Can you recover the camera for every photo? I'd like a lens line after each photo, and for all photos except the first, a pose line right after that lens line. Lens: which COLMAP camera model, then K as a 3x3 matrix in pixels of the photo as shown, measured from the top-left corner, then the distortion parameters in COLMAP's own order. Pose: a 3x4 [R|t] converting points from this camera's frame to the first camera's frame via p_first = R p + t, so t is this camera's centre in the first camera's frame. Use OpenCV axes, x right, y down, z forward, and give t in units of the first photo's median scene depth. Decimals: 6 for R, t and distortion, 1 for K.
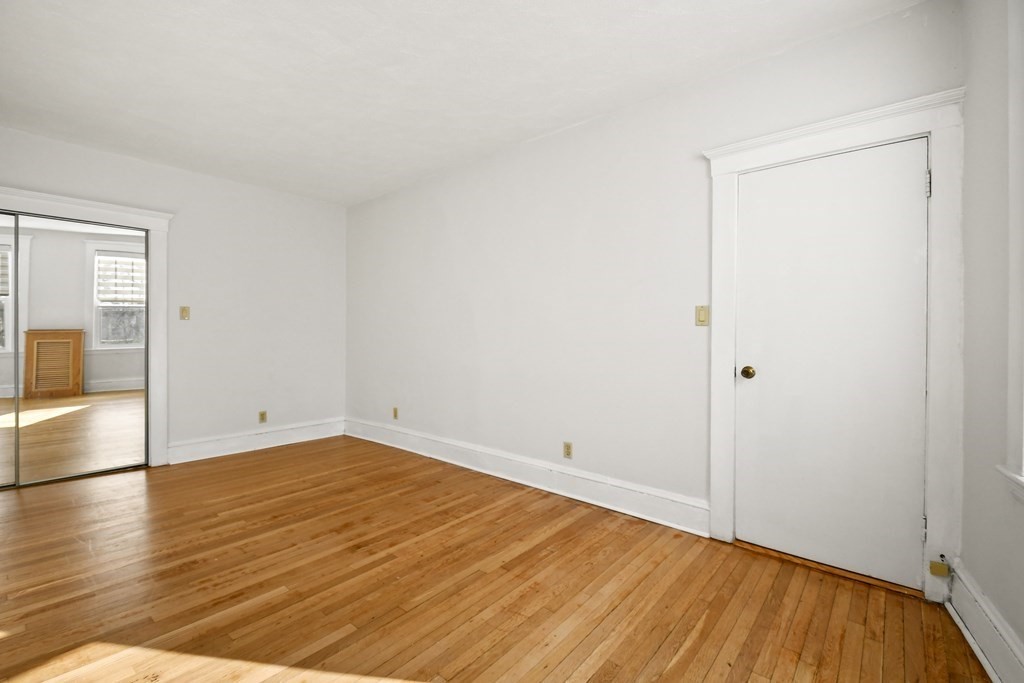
lens RADIAL K [[431.2, 0, 512.0], [0, 431.2, 341.5], [0, 0, 1]] dist [0.001155, -0.009532]
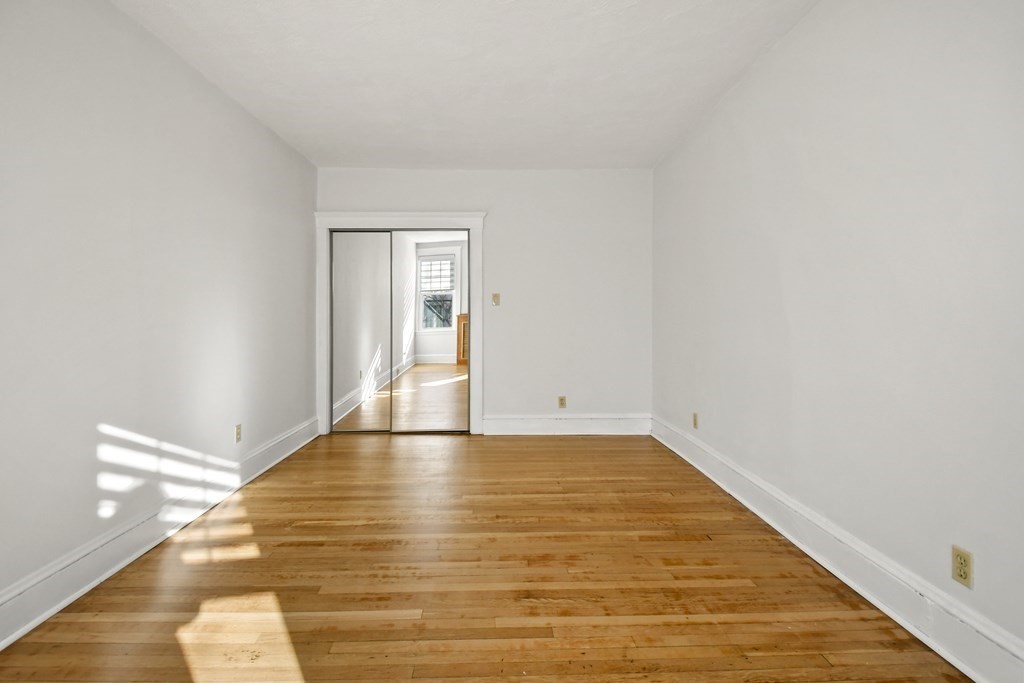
lens RADIAL K [[458.7, 0, 508.7], [0, 458.7, 306.6], [0, 0, 1]] dist [0.037149, -0.024706]
pose [[0.666294, -0.021706, -0.745373, 0.191067], [-0.006261, 0.999378, -0.034700, -0.007783], [0.745663, 0.027787, 0.665744, 0.312859]]
